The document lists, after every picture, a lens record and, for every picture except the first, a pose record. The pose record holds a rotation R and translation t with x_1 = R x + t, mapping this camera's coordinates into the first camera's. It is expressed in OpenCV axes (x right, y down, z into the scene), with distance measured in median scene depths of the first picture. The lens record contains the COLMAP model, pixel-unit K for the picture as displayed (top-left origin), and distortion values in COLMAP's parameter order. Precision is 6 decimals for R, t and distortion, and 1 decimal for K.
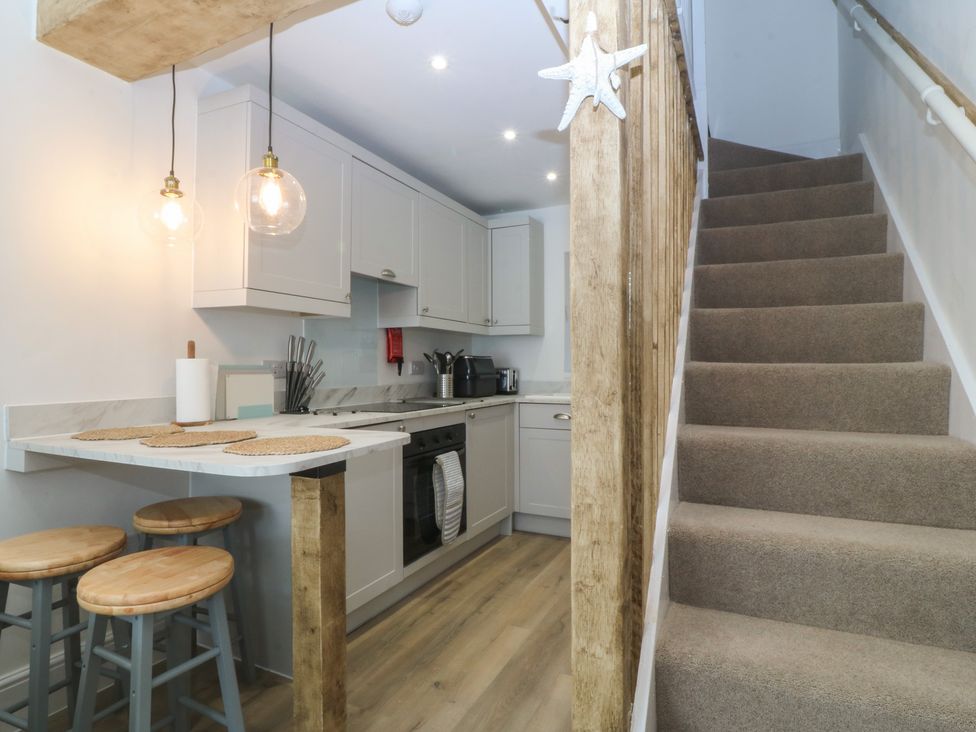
lens RADIAL K [[540.2, 0, 488.3], [0, 540.2, 356.4], [0, 0, 1]] dist [-0.003601, -0.008827]
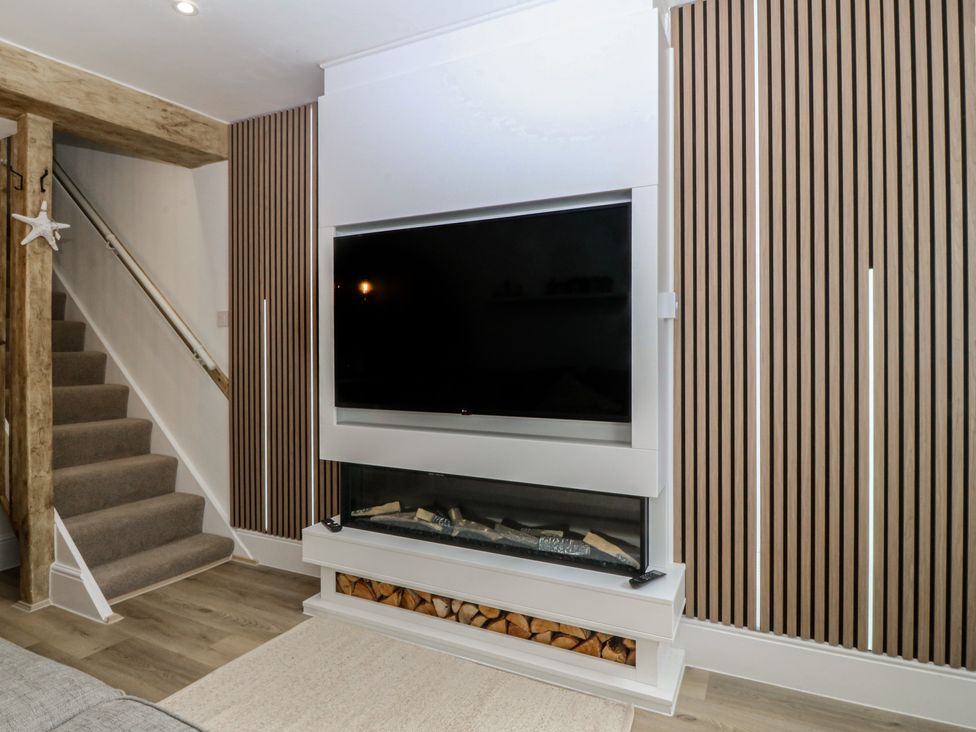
lens RADIAL K [[604.2, 0, 487.3], [0, 604.2, 359.6], [0, 0, 1]] dist [-0.000304, -0.000336]
pose [[0.044525, -0.006294, 0.998988, -3.197382], [-0.024671, 0.999668, 0.007398, -0.028239], [-0.998704, -0.024976, 0.044355, -1.427101]]
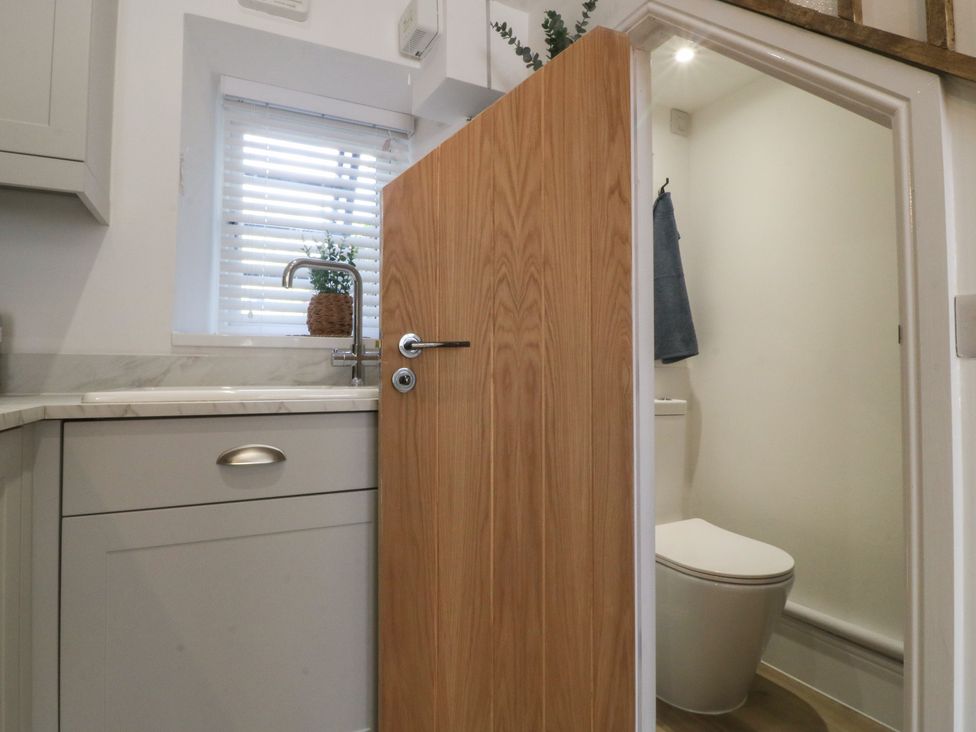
lens RADIAL K [[540.2, 0, 482.8], [0, 540.2, 358.5], [0, 0, 1]] dist [-0.003601, -0.008827]
pose [[0.617309, 0.023337, 0.786375, -0.028922], [-0.020986, 0.999693, -0.013193, 0.076622], [-0.786441, -0.008359, 0.617609, 0.943054]]
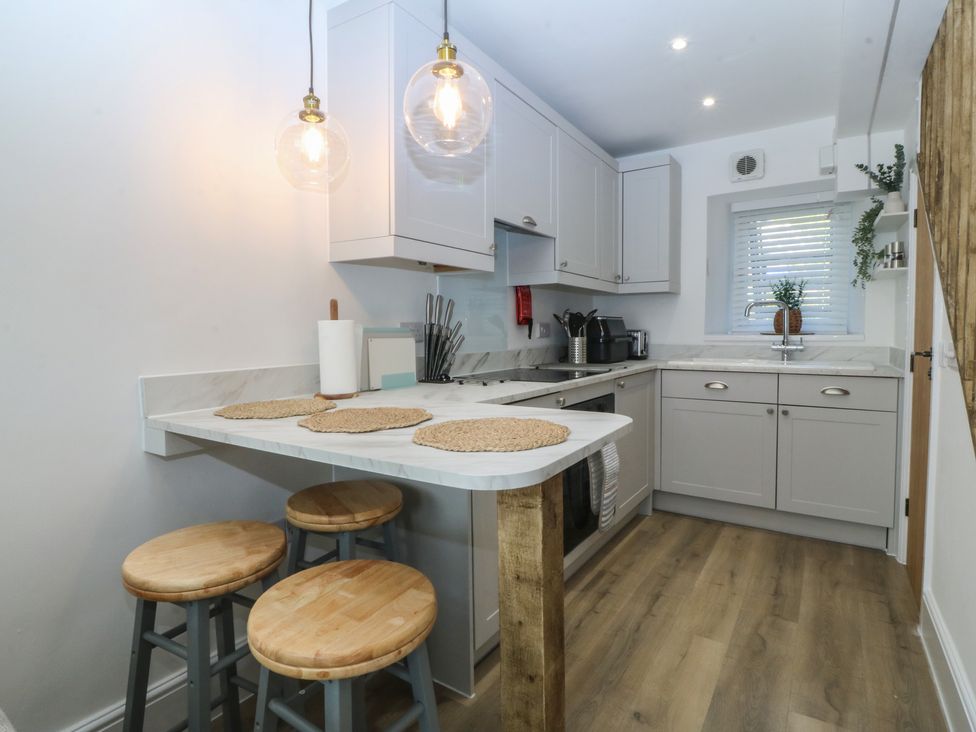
lens RADIAL K [[517.7, 0, 484.4], [0, 517.7, 357.7], [0, 0, 1]] dist [-0.002525, -0.005595]
pose [[0.991392, 0.002474, -0.130906, -0.164907], [0.007135, 0.997315, 0.072884, 0.004439], [0.130735, -0.073190, 0.988712, 0.171469]]
